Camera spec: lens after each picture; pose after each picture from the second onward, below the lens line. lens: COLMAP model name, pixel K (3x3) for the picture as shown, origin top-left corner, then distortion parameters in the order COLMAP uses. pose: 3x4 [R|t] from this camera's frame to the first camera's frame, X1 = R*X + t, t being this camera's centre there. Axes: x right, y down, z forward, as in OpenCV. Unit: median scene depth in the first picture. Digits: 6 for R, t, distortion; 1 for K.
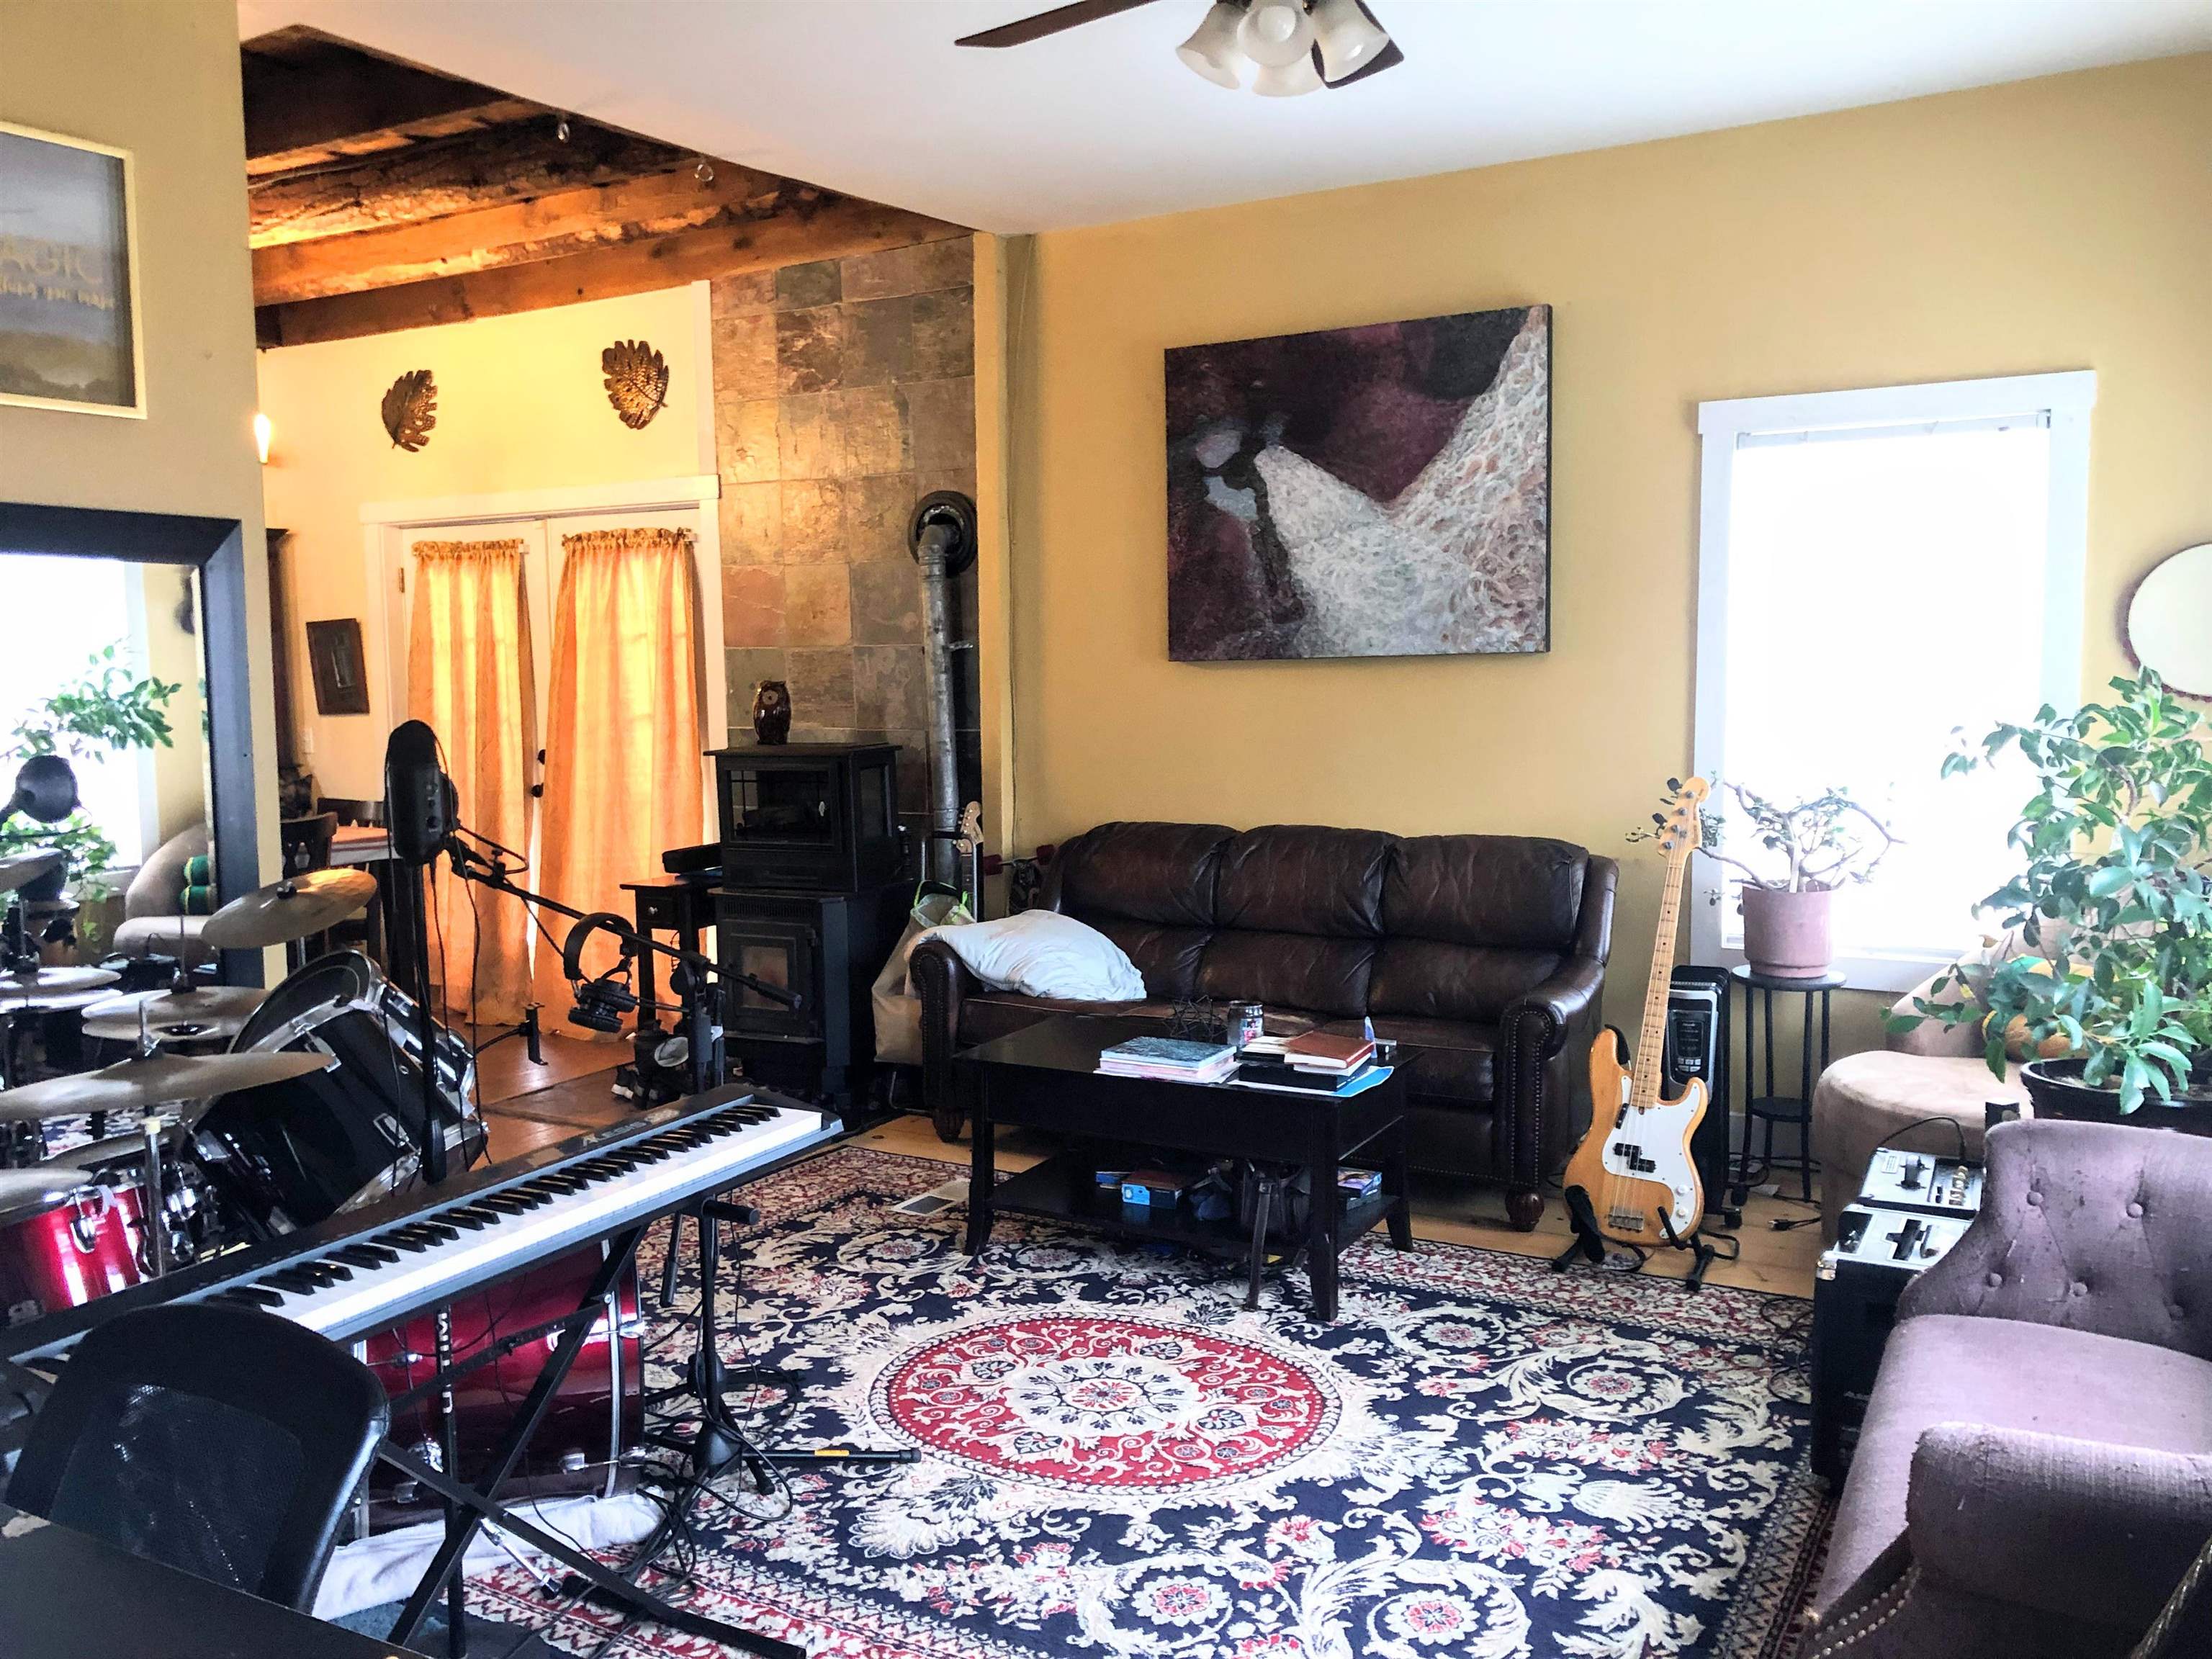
lens RADIAL K [[1826.2, 0, 1104.7], [0, 1826.2, 823.9], [0, 0, 1]] dist [0.055987, -0.057606]
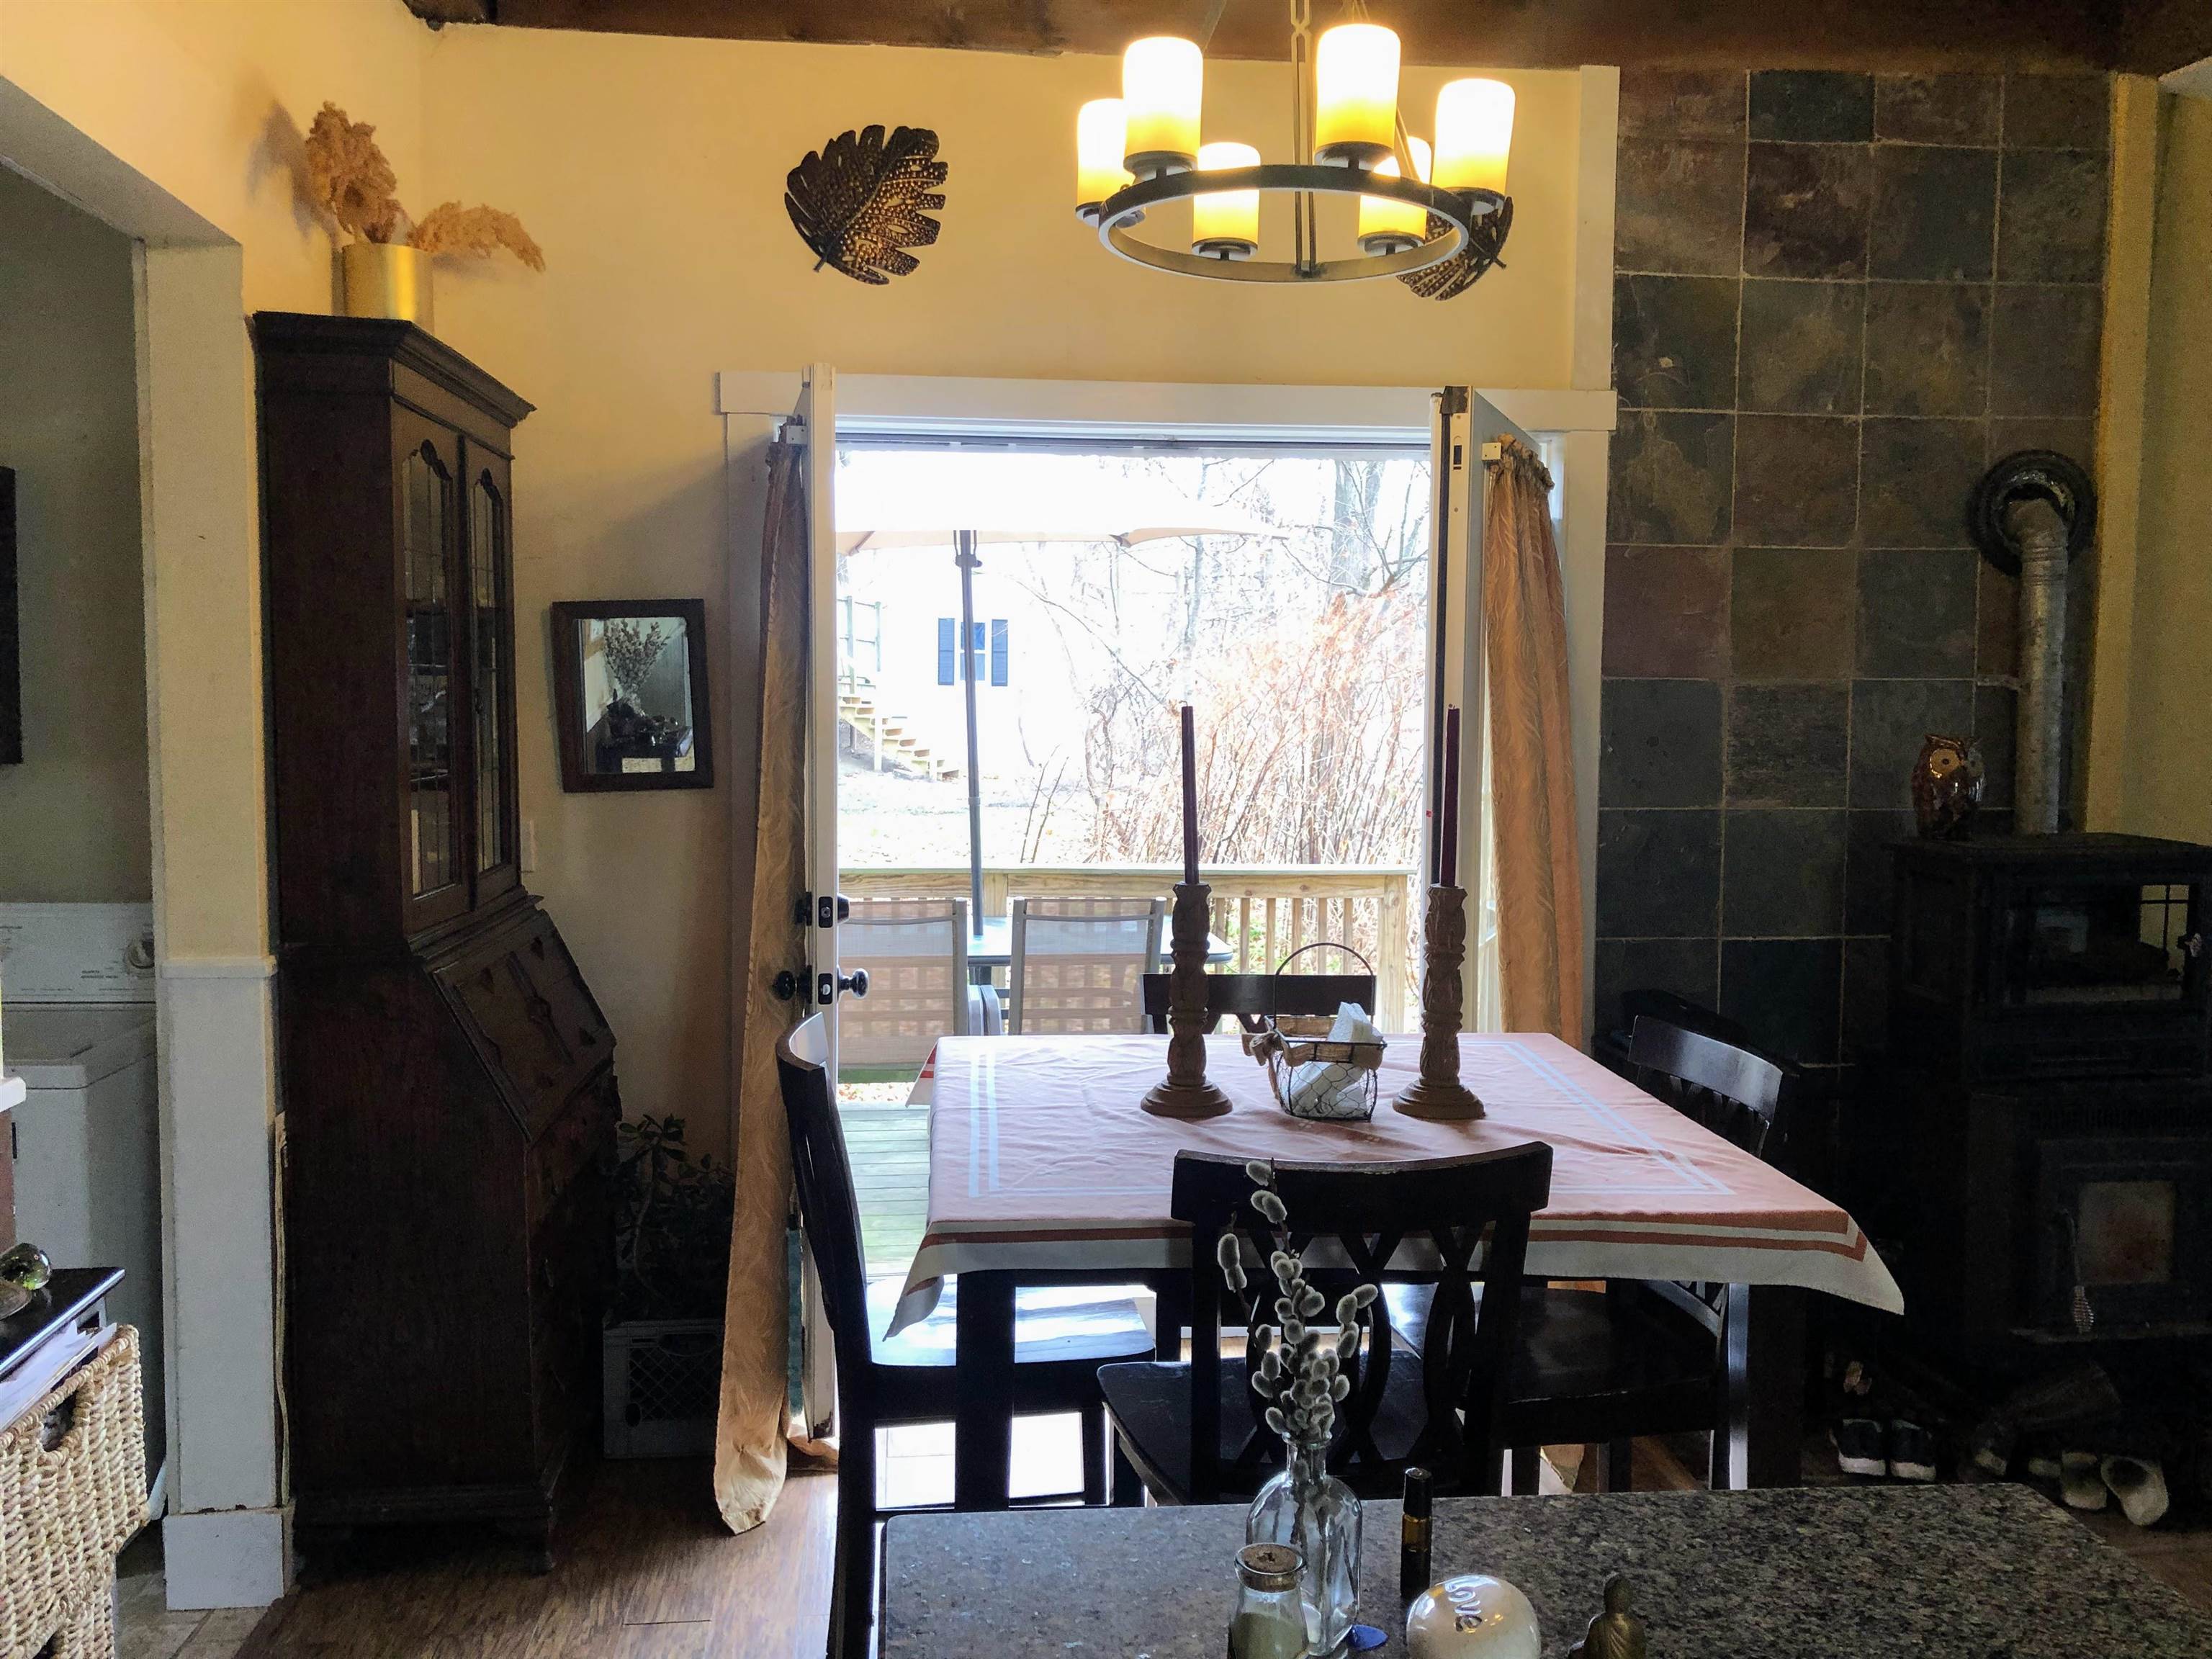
lens RADIAL K [[1826.2, 0, 1108.7], [0, 1826.2, 833.6], [0, 0, 1]] dist [0.055987, -0.057606]
pose [[0.806653, -0.017291, 0.590772, -0.712144], [0.034647, 0.999236, -0.018063, -0.040044], [-0.590008, 0.035039, 0.806637, 0.620434]]
